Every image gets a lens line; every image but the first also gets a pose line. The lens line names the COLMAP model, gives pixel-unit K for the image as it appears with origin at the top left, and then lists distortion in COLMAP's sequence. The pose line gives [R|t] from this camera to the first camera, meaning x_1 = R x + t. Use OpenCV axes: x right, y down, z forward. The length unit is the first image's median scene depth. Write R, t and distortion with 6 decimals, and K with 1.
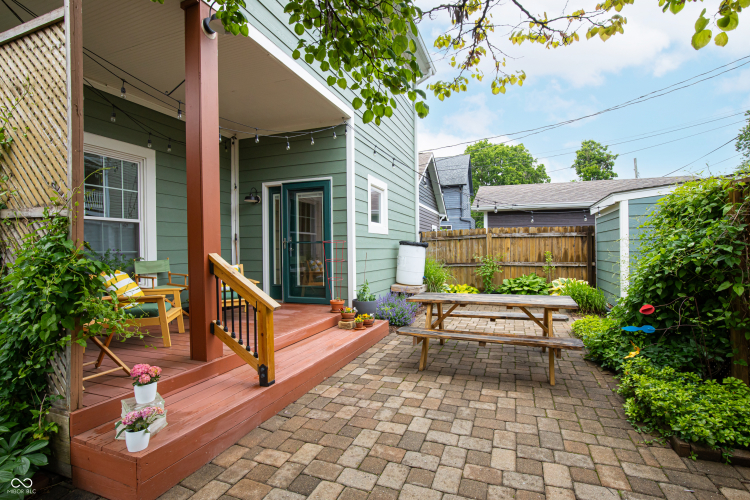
lens RADIAL K [[365.1, 0, 375.0], [0, 365.1, 250.0], [0, 0, 1]] dist [-0.001360, -0.000234]
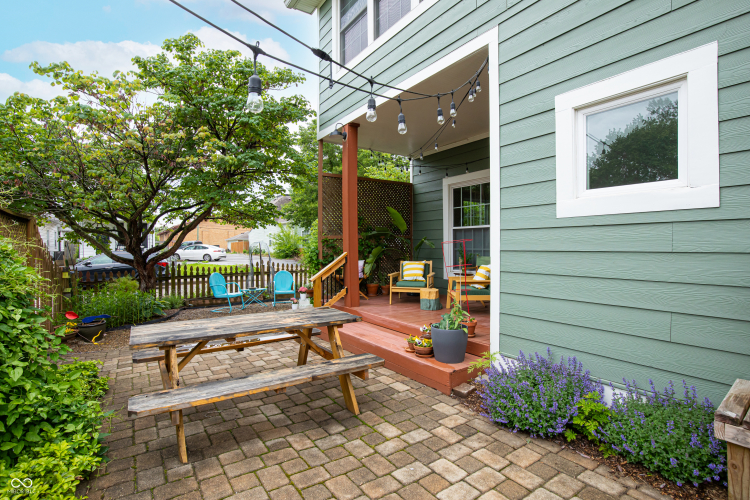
lens RADIAL K [[365.1, 0, 375.0], [0, 365.1, 250.0], [0, 0, 1]] dist [-0.001360, -0.000234]
pose [[-0.573326, 0.025142, -0.818942, 0.692430], [0.013822, 0.999684, 0.021014, -0.026461], [0.819211, 0.000729, -0.573492, 1.456408]]
